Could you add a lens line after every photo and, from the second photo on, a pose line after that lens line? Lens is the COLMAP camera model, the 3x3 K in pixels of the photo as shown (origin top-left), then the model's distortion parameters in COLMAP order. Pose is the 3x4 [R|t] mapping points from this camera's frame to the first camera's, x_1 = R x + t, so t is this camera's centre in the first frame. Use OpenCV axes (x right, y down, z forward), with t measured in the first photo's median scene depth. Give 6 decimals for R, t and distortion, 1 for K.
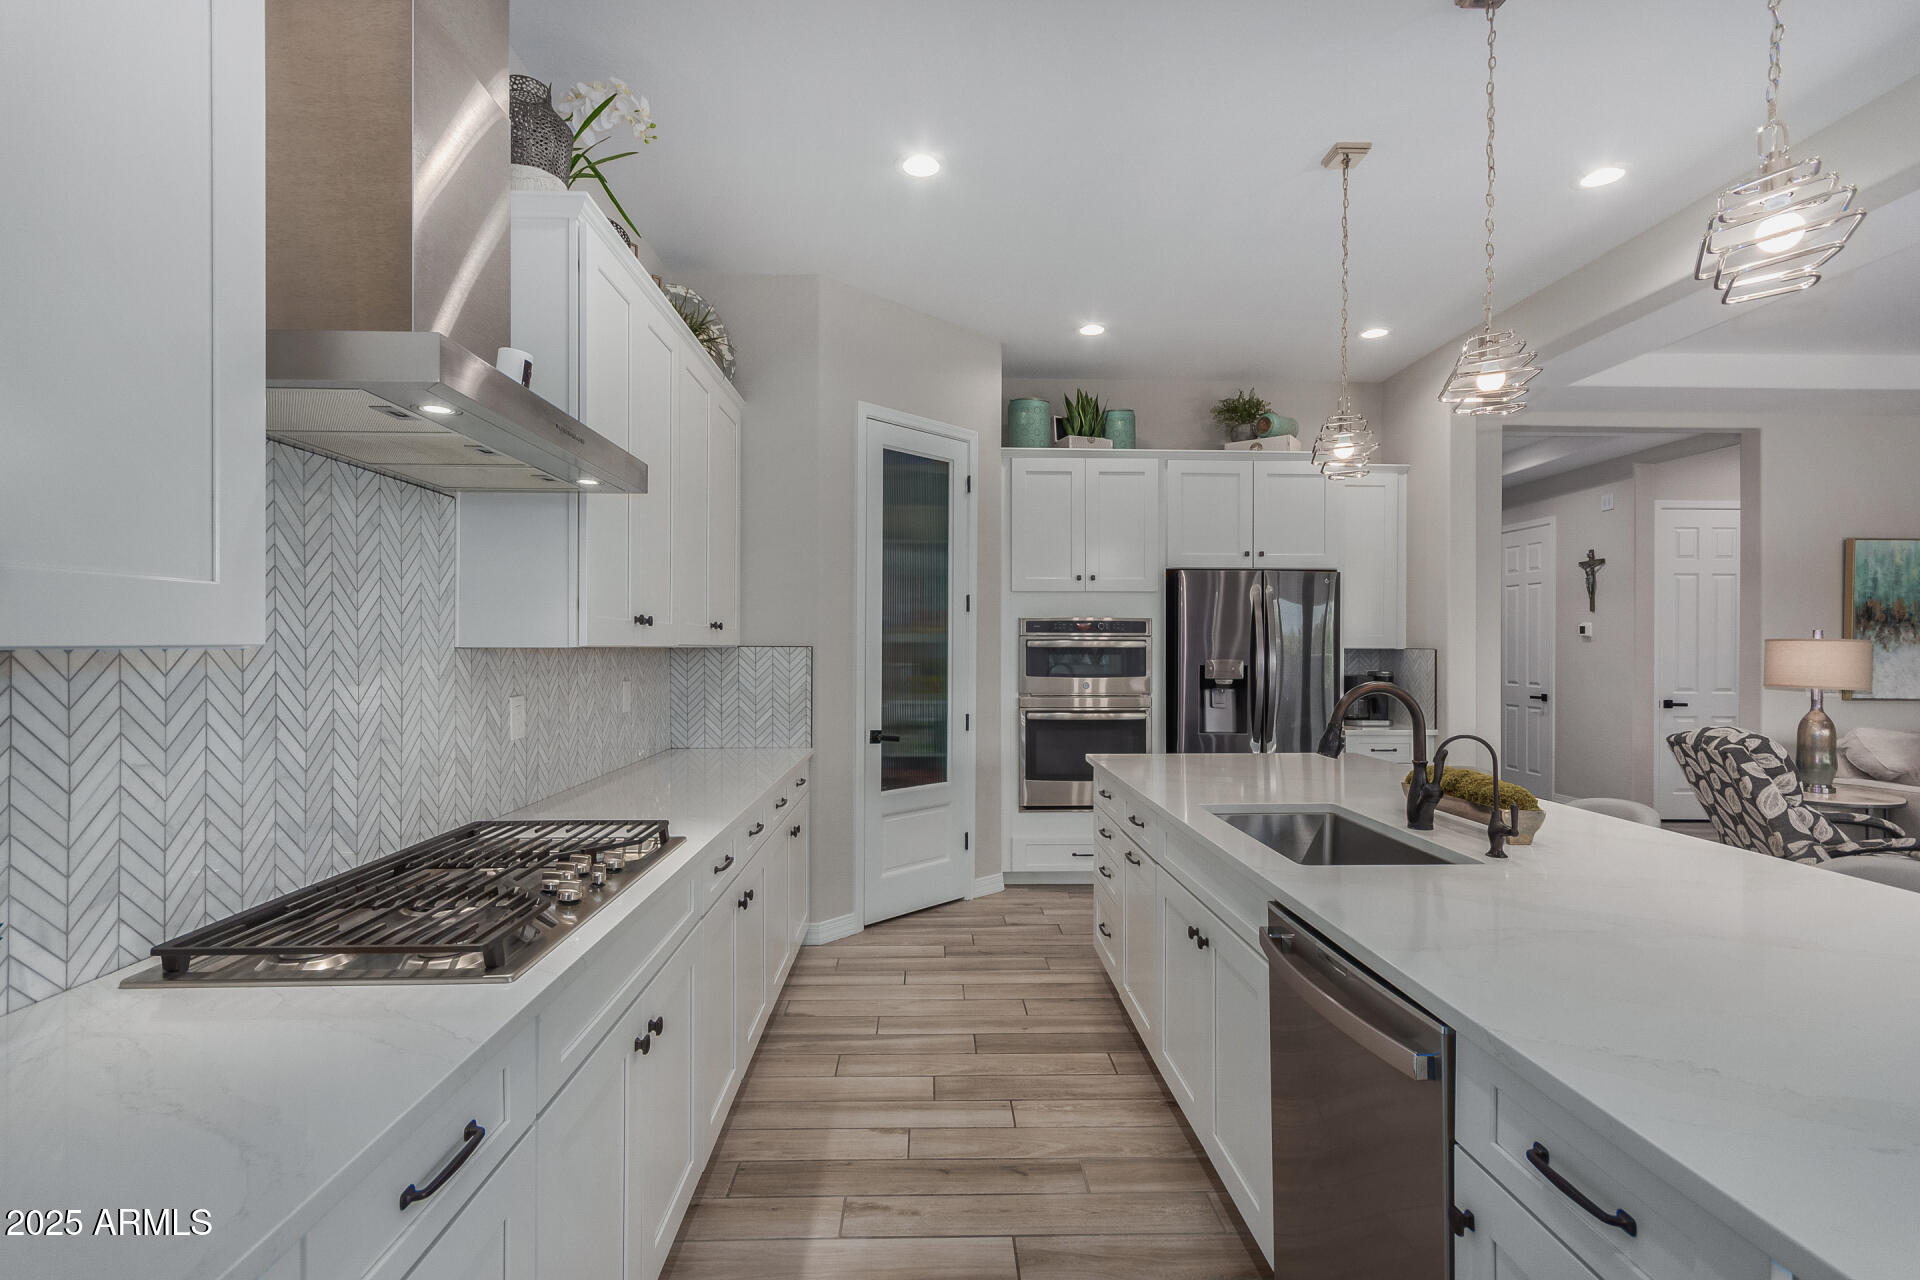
lens RADIAL K [[888.0, 0, 956.2], [0, 888.0, 639.8], [0, 0, 1]] dist [0.008476, 0.000439]
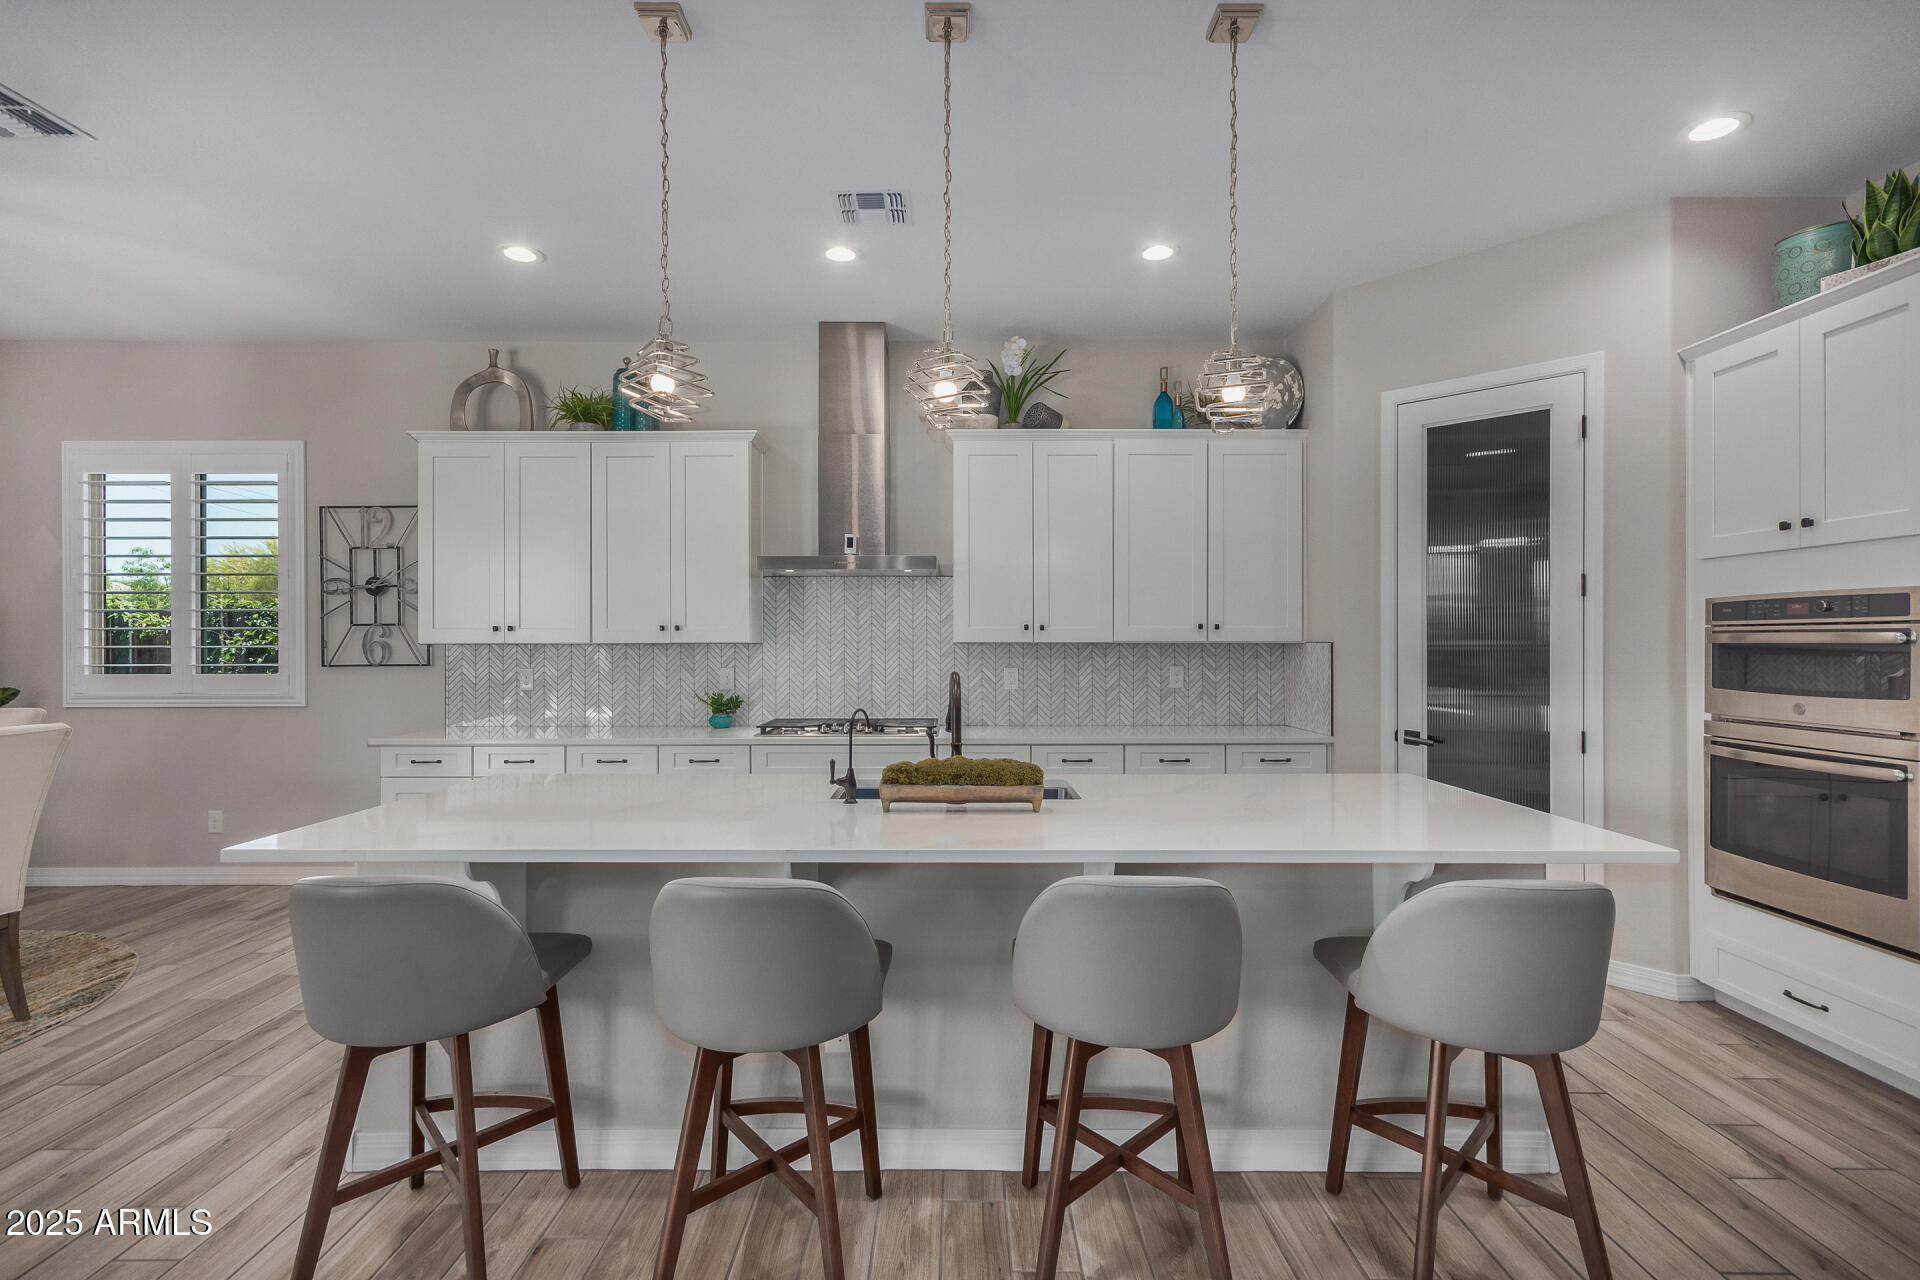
lens RADIAL K [[888.0, 0, 958.8], [0, 888.0, 639.7], [0, 0, 1]] dist [0.008476, 0.000439]
pose [[-0.019536, -0.005882, -0.999792, 0.767730], [0.005989, 0.999964, -0.006000, 0.006548], [0.999791, -0.006105, -0.019500, 0.477234]]
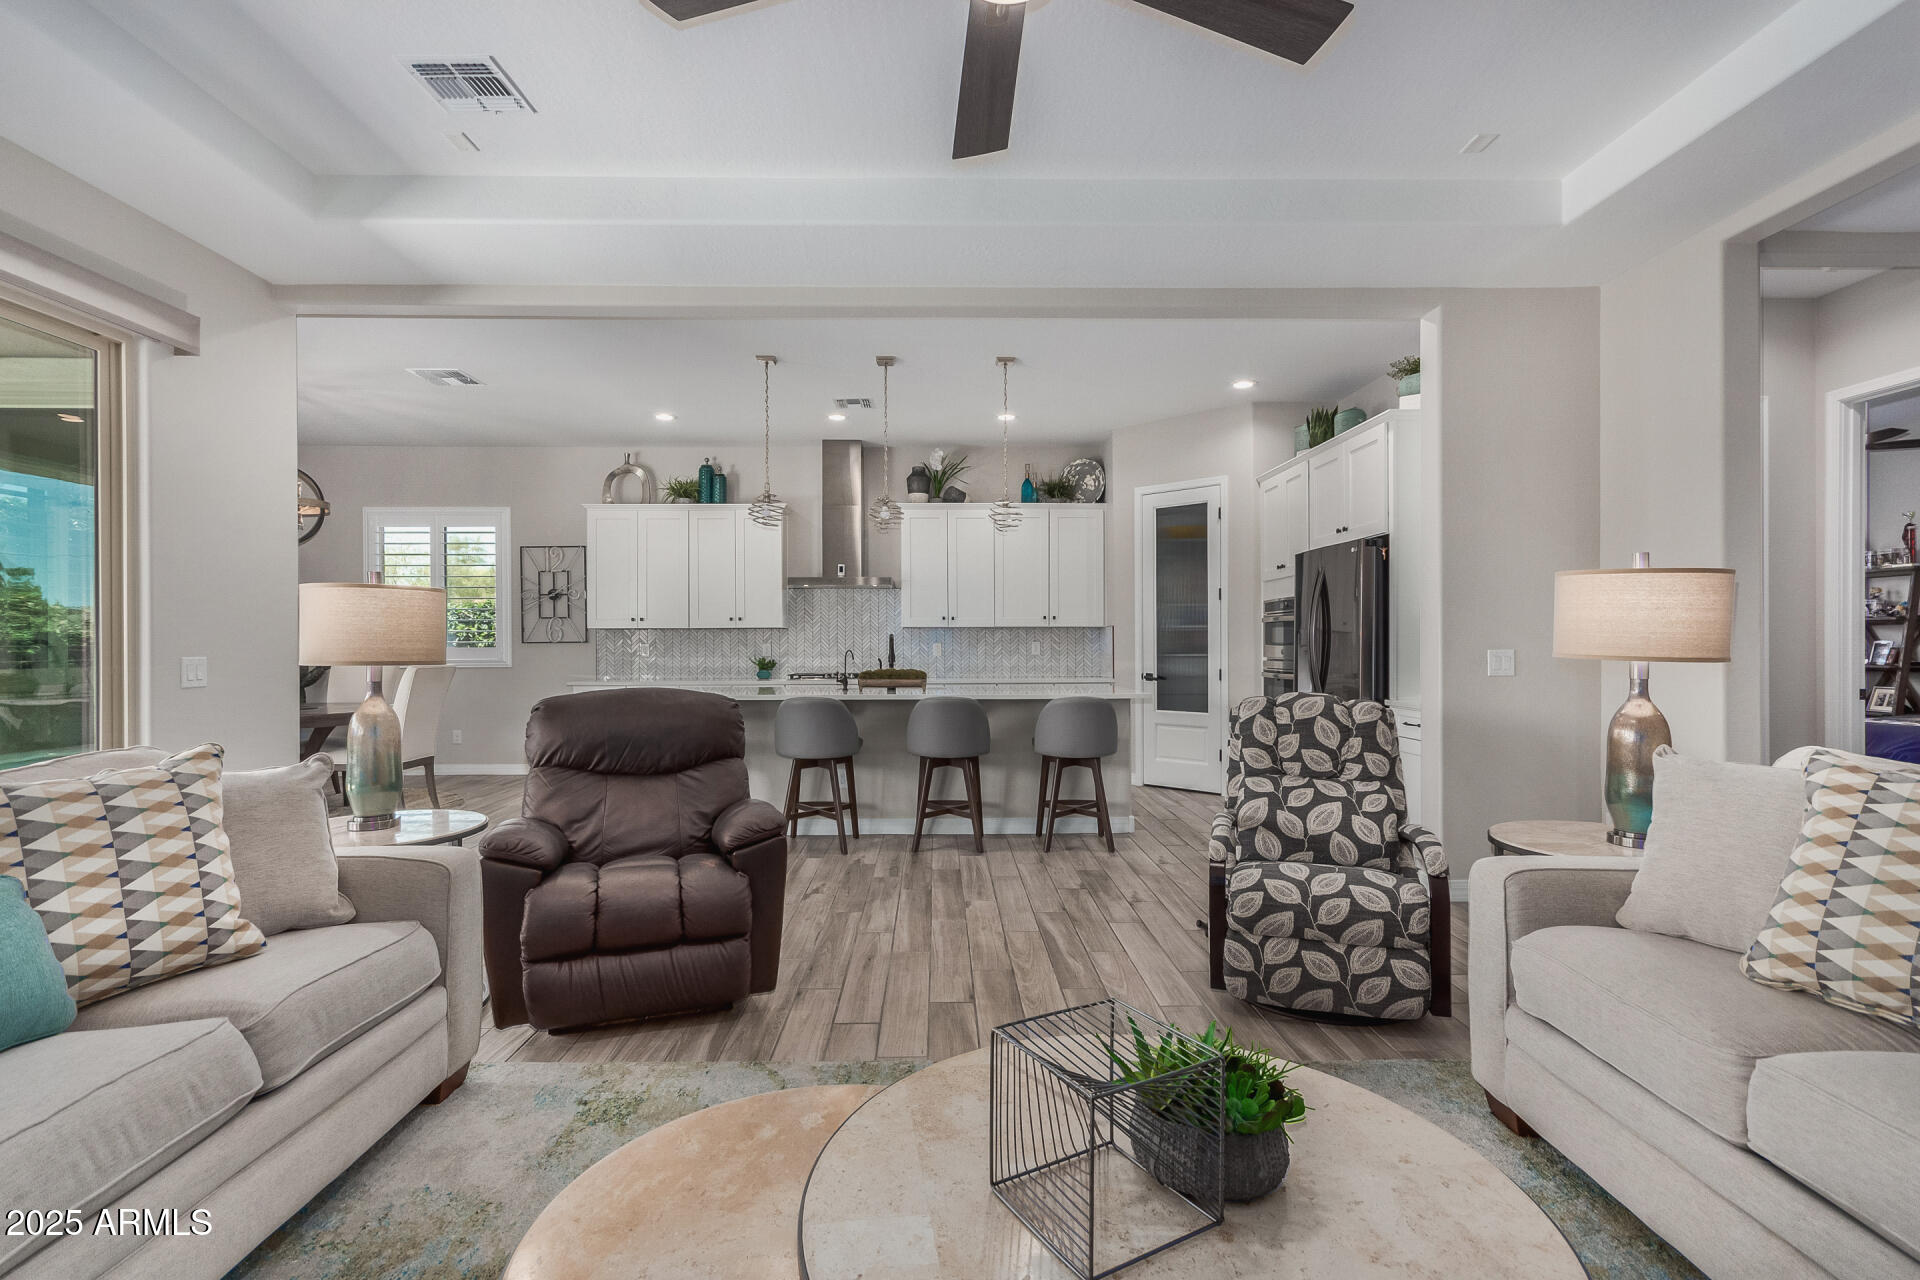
lens RADIAL K [[888.0, 0, 960.8], [0, 888.0, 637.7], [0, 0, 1]] dist [0.008476, 0.000439]
pose [[0.005026, -0.010643, -0.999931, 1.456076], [0.009077, 0.999903, -0.010598, 0.041643], [0.999946, -0.009024, 0.005122, 0.554105]]
